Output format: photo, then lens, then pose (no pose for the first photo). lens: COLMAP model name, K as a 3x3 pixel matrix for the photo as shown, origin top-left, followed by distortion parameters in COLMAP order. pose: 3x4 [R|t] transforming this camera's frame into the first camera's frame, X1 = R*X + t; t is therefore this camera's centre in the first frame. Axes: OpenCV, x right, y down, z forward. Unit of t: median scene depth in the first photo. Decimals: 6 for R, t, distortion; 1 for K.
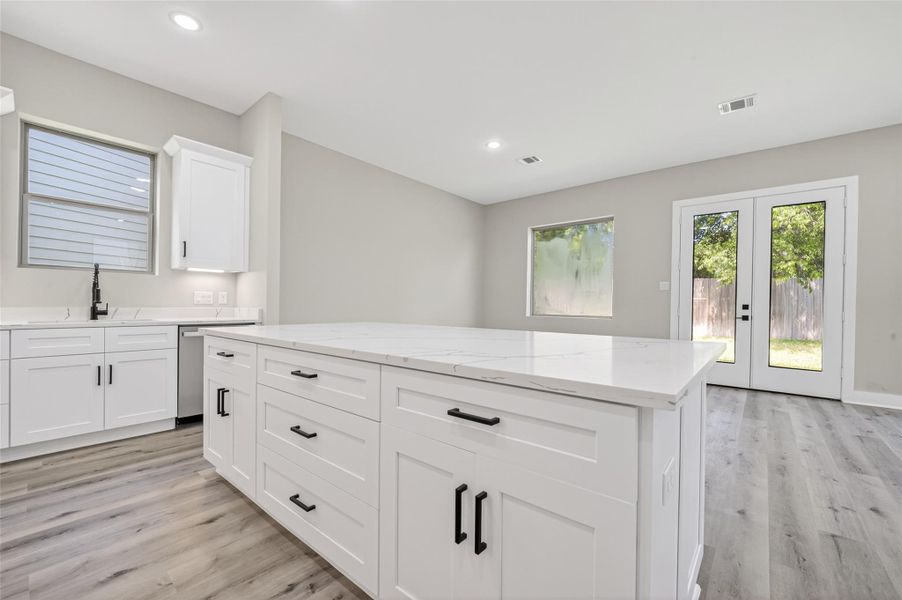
lens RADIAL K [[375.0, 0, 449.7], [0, 375.0, 305.7], [0, 0, 1]] dist [-0.027568, 0.006558]
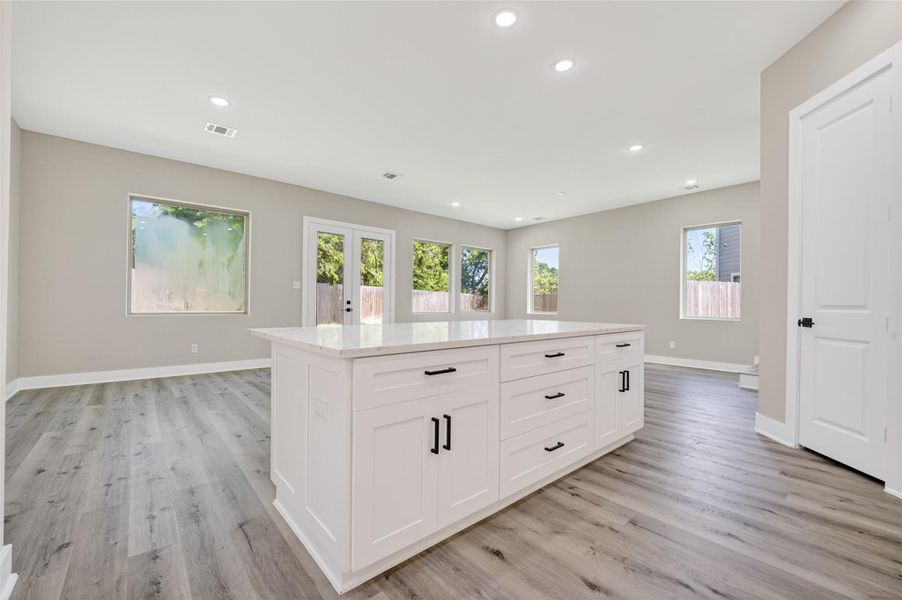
lens RADIAL K [[369.6, 0, 450.0], [0, 369.6, 306.1], [0, 0, 1]] dist [-0.001355, -0.000491]
pose [[0.164058, -0.015707, 0.986326, -1.227905], [-0.006687, 0.999833, 0.017034, -0.020374], [-0.986428, -0.009390, 0.163925, 0.775871]]
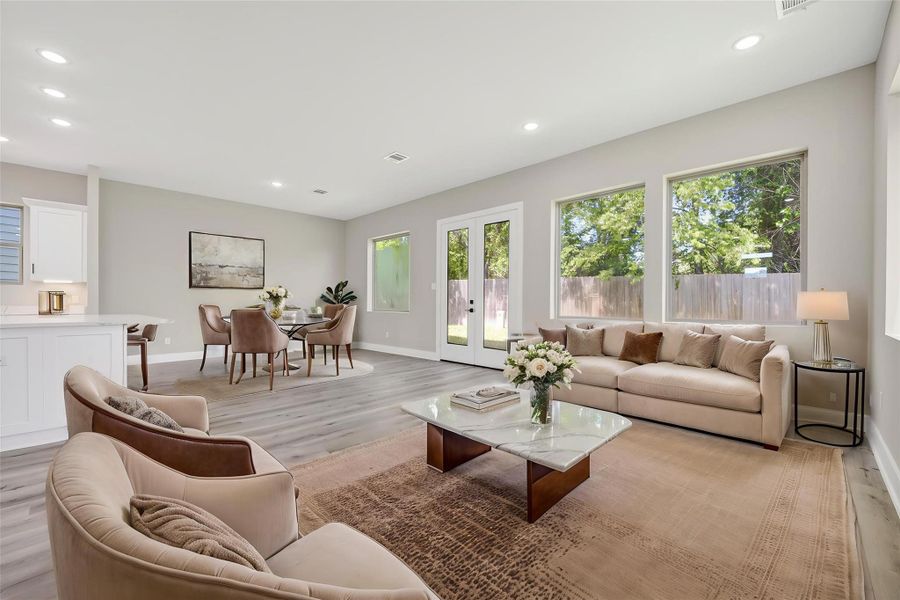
lens RADIAL K [[368.8, 0, 449.0], [0, 368.8, 306.1], [0, 0, 1]] dist [-0.001355, -0.000491]
pose [[0.996835, -0.006692, -0.079211, 1.758545], [0.007063, 0.999965, 0.004399, 0.024867], [0.079179, -0.004945, 0.996848, -0.628740]]
